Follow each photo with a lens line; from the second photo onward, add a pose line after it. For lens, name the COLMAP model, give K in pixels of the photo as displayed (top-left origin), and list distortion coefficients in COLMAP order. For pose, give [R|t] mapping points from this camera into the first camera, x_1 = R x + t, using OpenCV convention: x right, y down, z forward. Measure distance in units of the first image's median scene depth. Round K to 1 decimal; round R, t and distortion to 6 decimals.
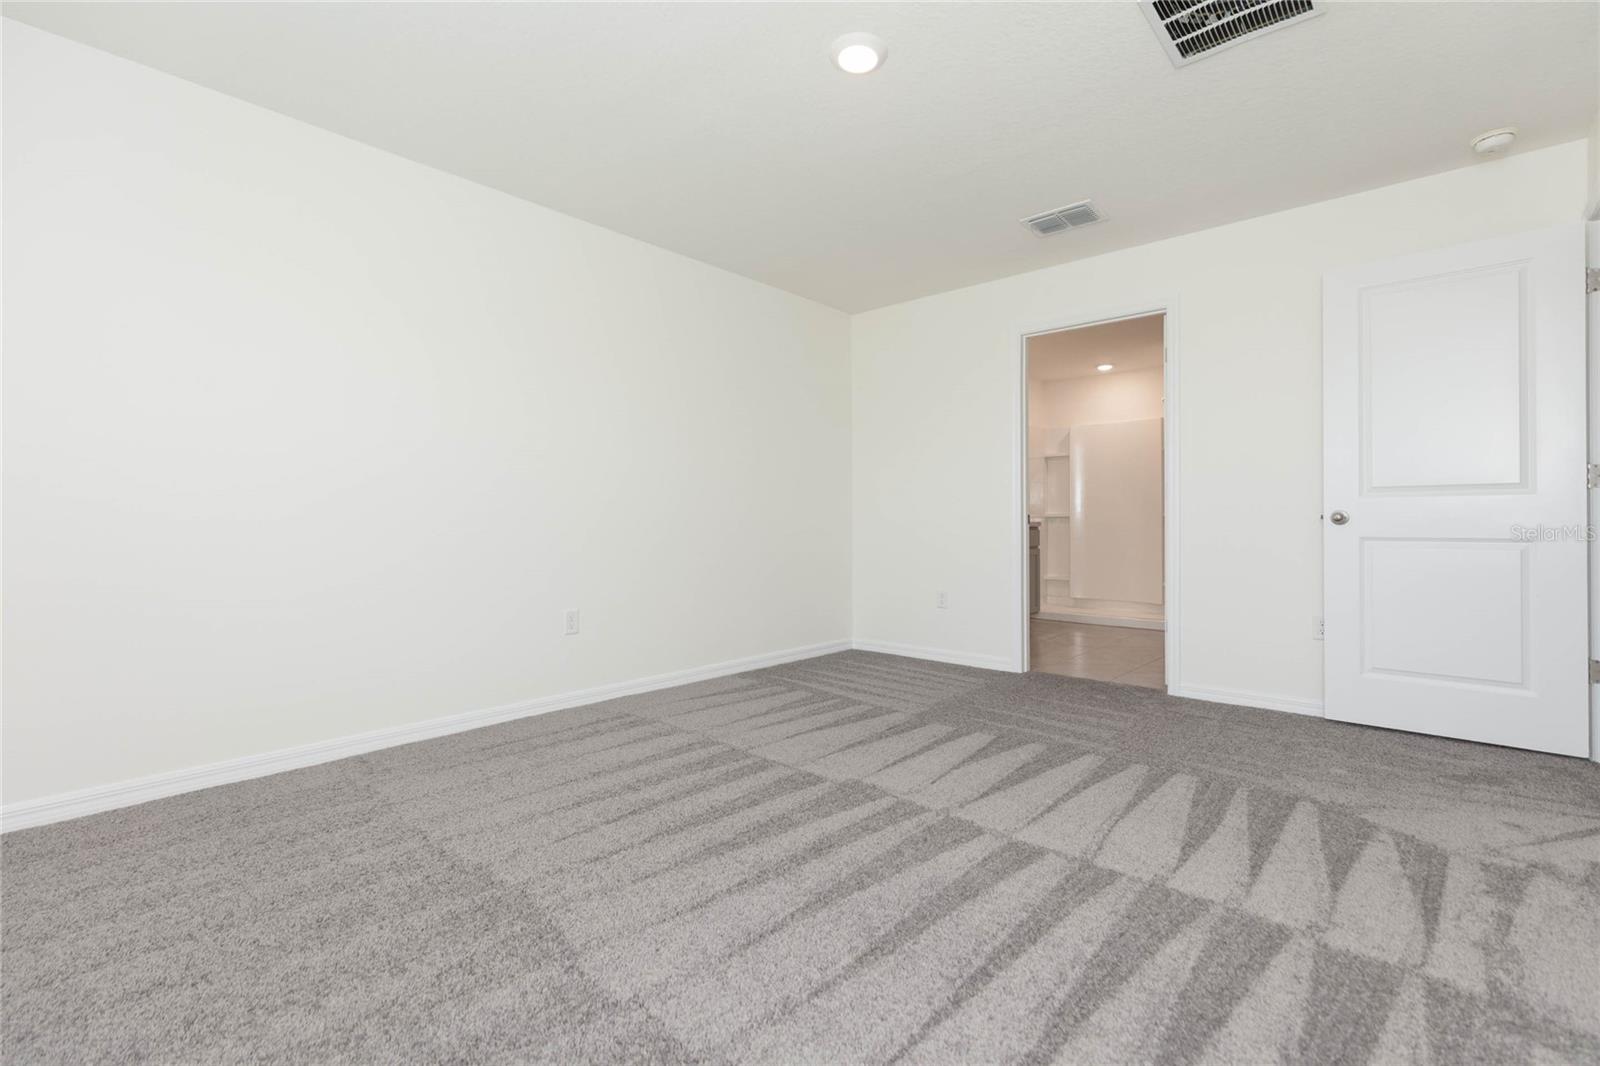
lens RADIAL K [[743.1, 0, 865.1], [0, 743.1, 483.4], [0, 0, 1]] dist [0.002847, 0.000342]
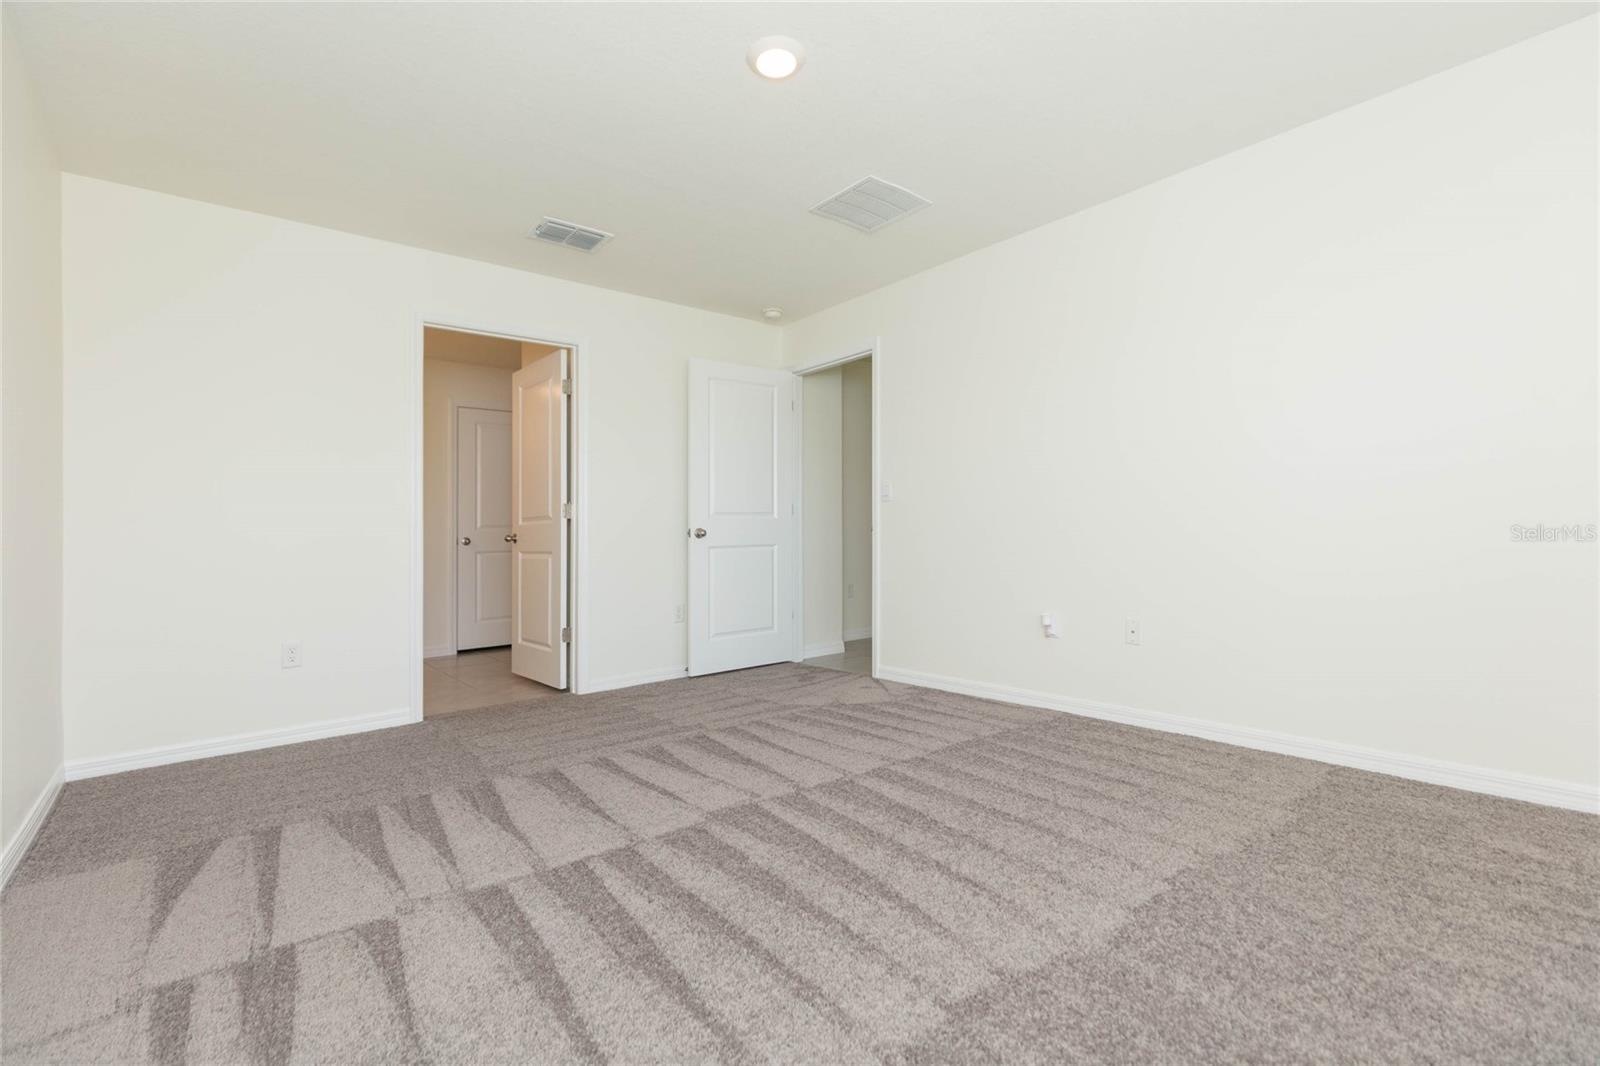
lens RADIAL K [[720.6, 0, 813.8], [0, 720.6, 530.6], [0, 0, 1]] dist [0.001662, 0.000073]
pose [[0.147608, -0.012969, 0.988961, -0.782280], [-0.047646, 0.998660, 0.020208, 0.002490], [-0.987898, -0.050103, 0.146792, 0.634451]]
